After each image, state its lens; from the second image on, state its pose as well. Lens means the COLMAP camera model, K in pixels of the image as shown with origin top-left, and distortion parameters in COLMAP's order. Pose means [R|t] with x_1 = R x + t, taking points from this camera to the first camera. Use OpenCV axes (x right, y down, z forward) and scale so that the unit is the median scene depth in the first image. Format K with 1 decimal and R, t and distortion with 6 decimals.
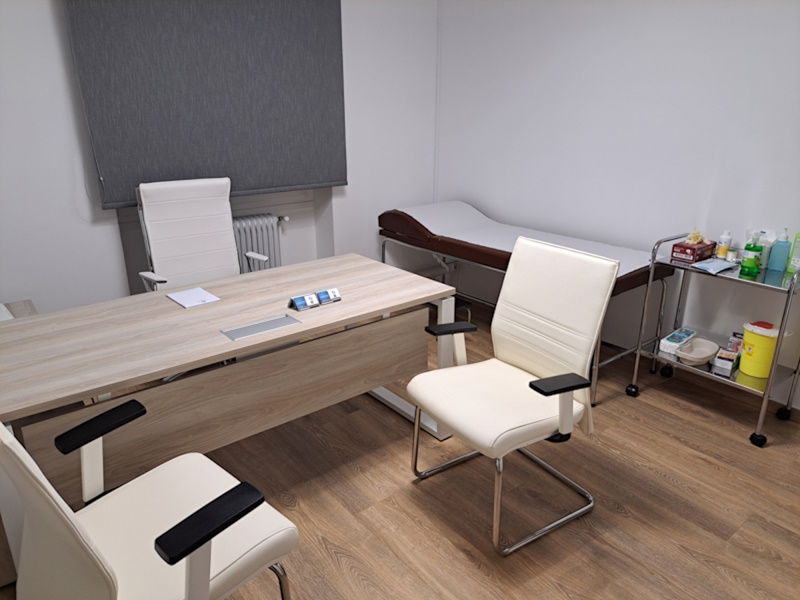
lens RADIAL K [[578.2, 0, 405.4], [0, 578.2, 298.1], [0, 0, 1]] dist [0.049406, -0.036713]
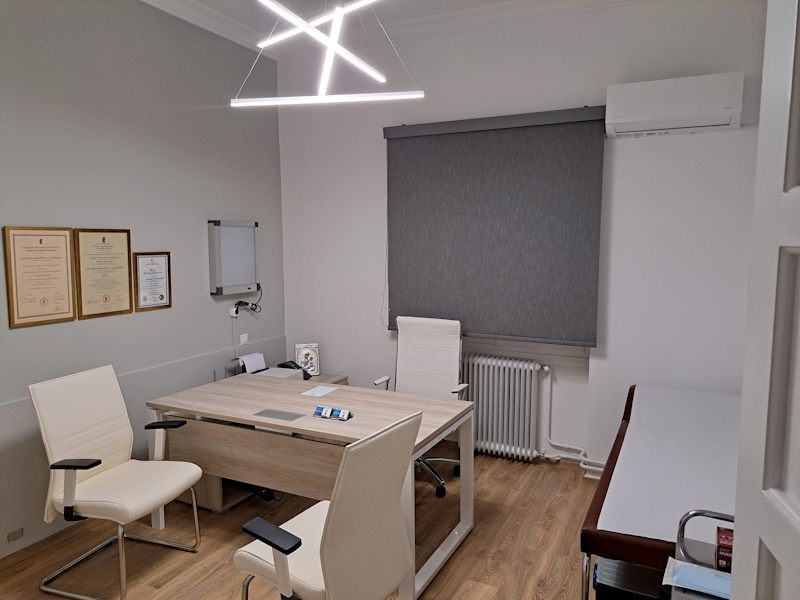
lens RADIAL K [[578.2, 0, 408.6], [0, 578.2, 298.8], [0, 0, 1]] dist [0.049406, -0.036713]
pose [[0.412895, 0.096789, -0.905621, 0.971298], [-0.296688, 0.954395, -0.033265, -0.227894], [0.861101, 0.282421, 0.422781, 0.472000]]
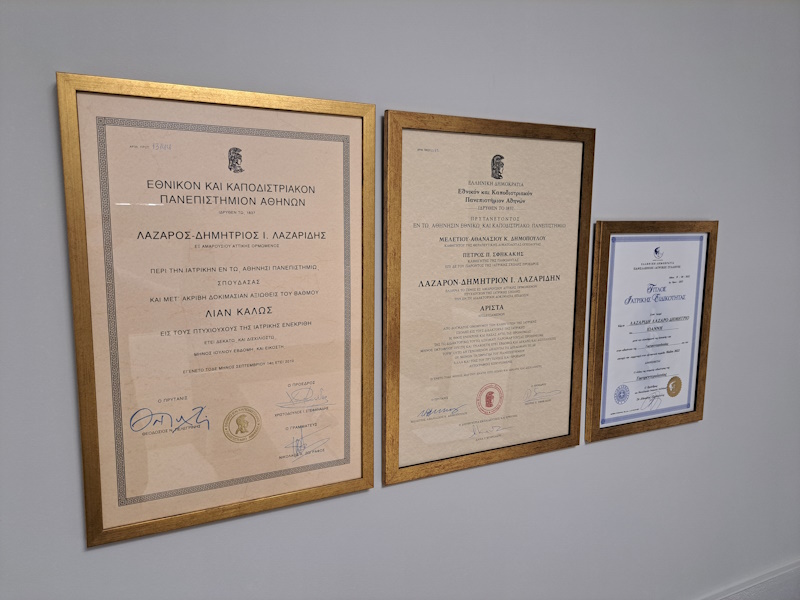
lens RADIAL K [[578.2, 0, 403.0], [0, 578.2, 307.0], [0, 0, 1]] dist [0.049406, -0.036713]
pose [[-0.257277, 0.124278, -0.958313, -0.208238], [-0.307824, 0.929495, 0.203182, -0.170676], [0.915999, 0.347265, -0.200882, 0.443732]]
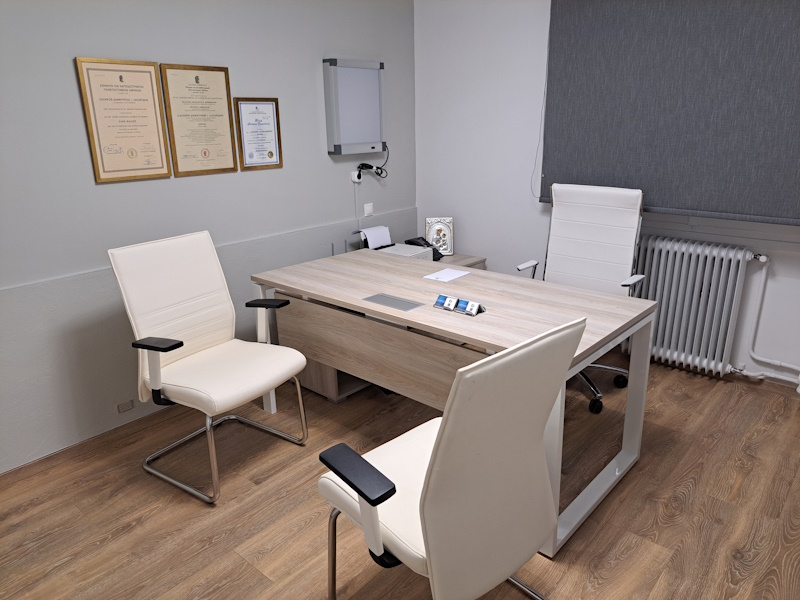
lens RADIAL K [[578.2, 0, 408.3], [0, 578.2, 299.4], [0, 0, 1]] dist [0.049406, -0.036713]
pose [[0.166867, 0.300068, -0.939209, 0.692663], [-0.306679, 0.921110, 0.239799, -0.198922], [0.937072, 0.248021, 0.245728, 0.606232]]
